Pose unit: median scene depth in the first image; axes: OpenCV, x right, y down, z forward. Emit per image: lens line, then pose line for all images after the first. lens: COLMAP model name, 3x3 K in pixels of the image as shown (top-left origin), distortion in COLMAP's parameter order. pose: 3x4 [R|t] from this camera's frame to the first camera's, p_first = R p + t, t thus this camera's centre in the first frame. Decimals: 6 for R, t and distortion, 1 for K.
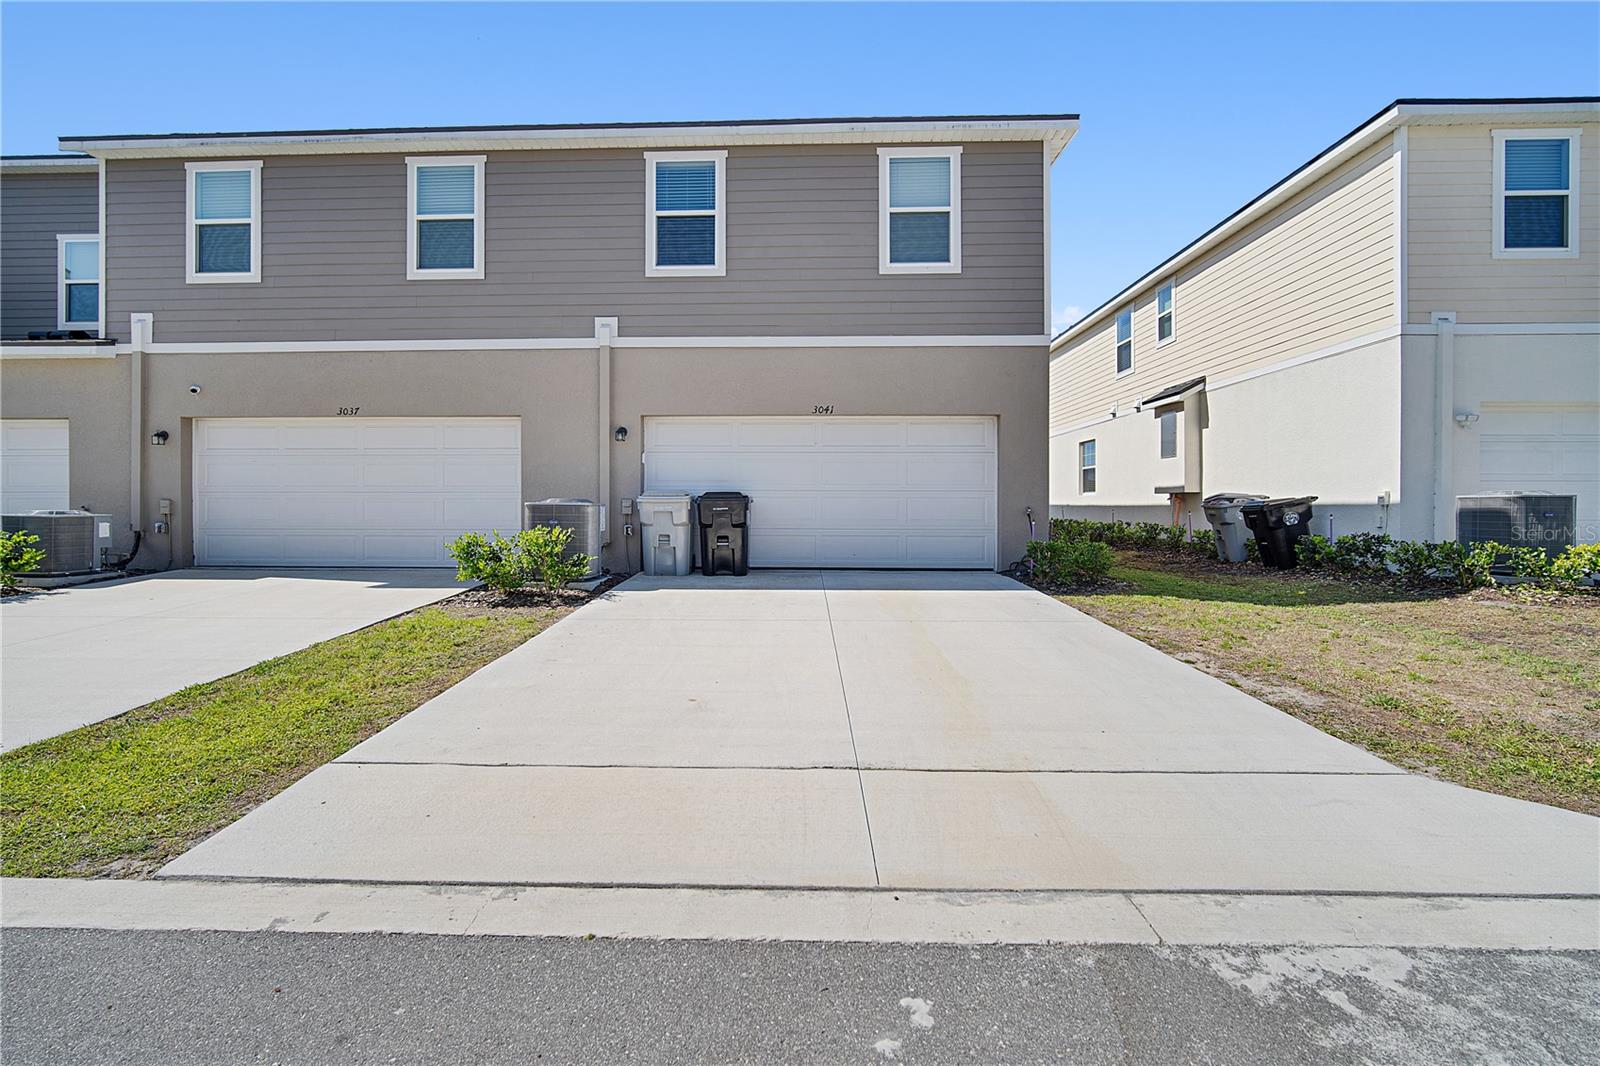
lens RADIAL K [[716.3, 0, 799.6], [0, 716.3, 505.6], [0, 0, 1]] dist [-0.004501, -0.000437]
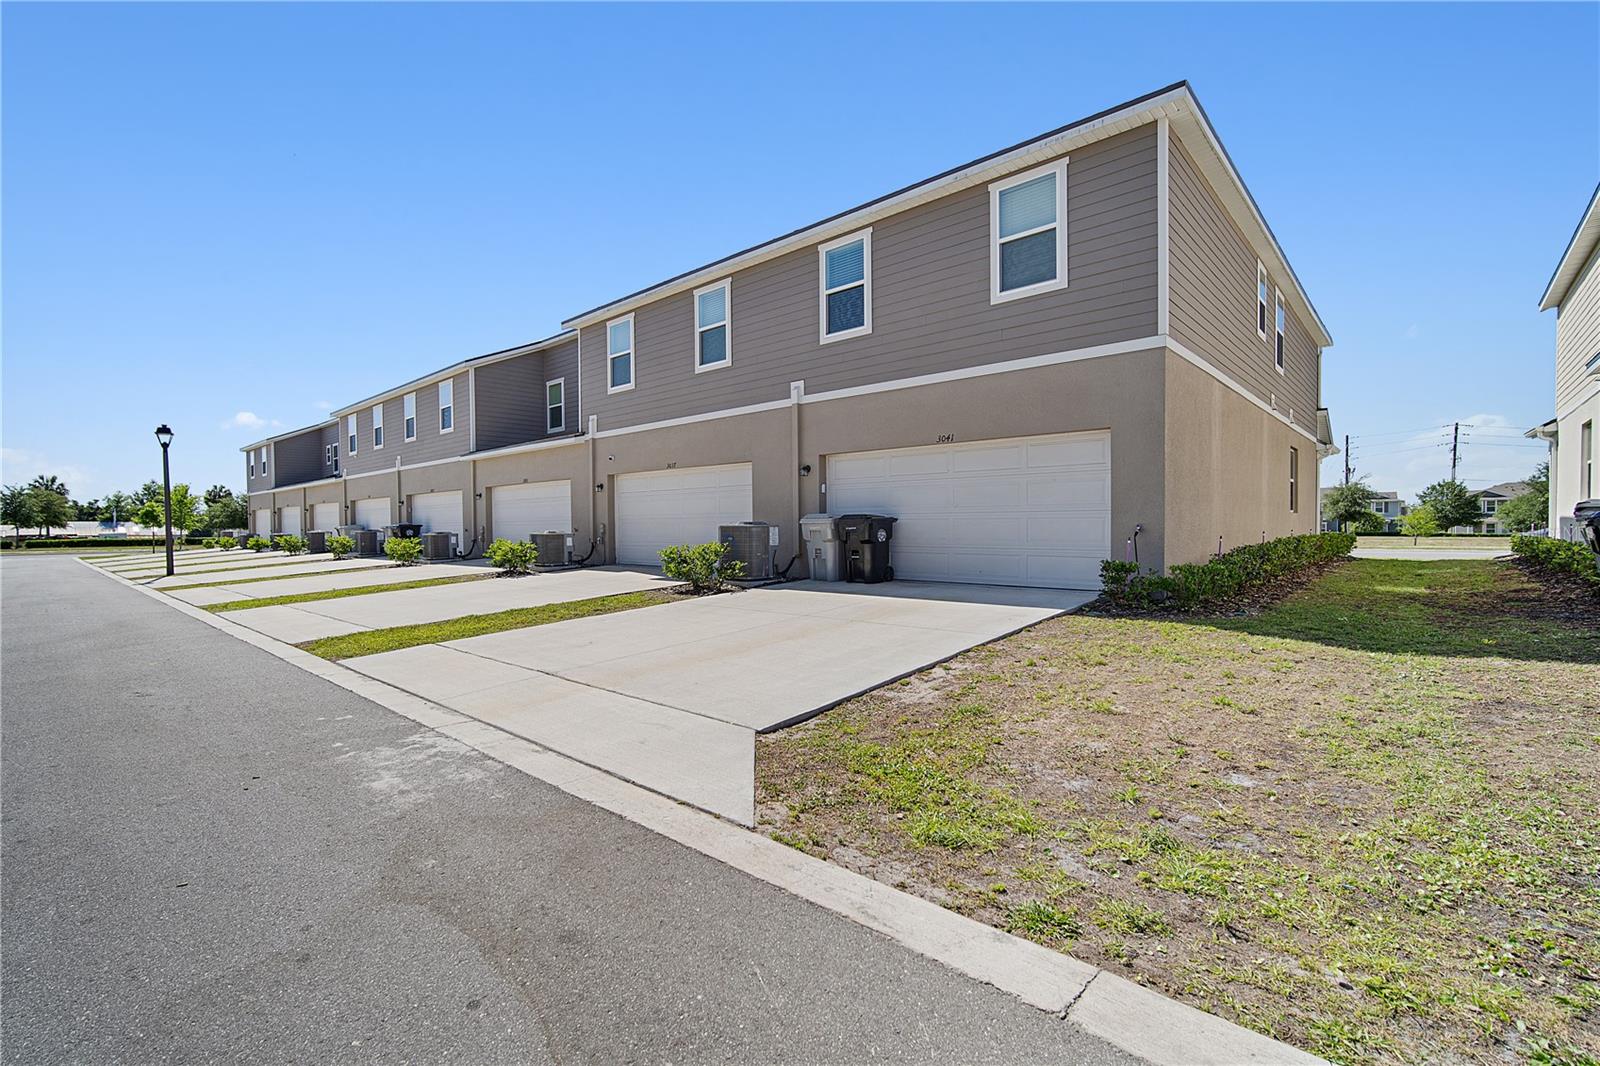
lens RADIAL K [[717.6, 0, 800.0], [0, 717.6, 533.0], [0, 0, 1]] dist [-0.000918, 0.000570]
pose [[0.760648, 0.000140, -0.649165, 0.584154], [0.014124, 0.999760, 0.016765, -0.008724], [0.649011, -0.021921, 0.760463, 0.003501]]
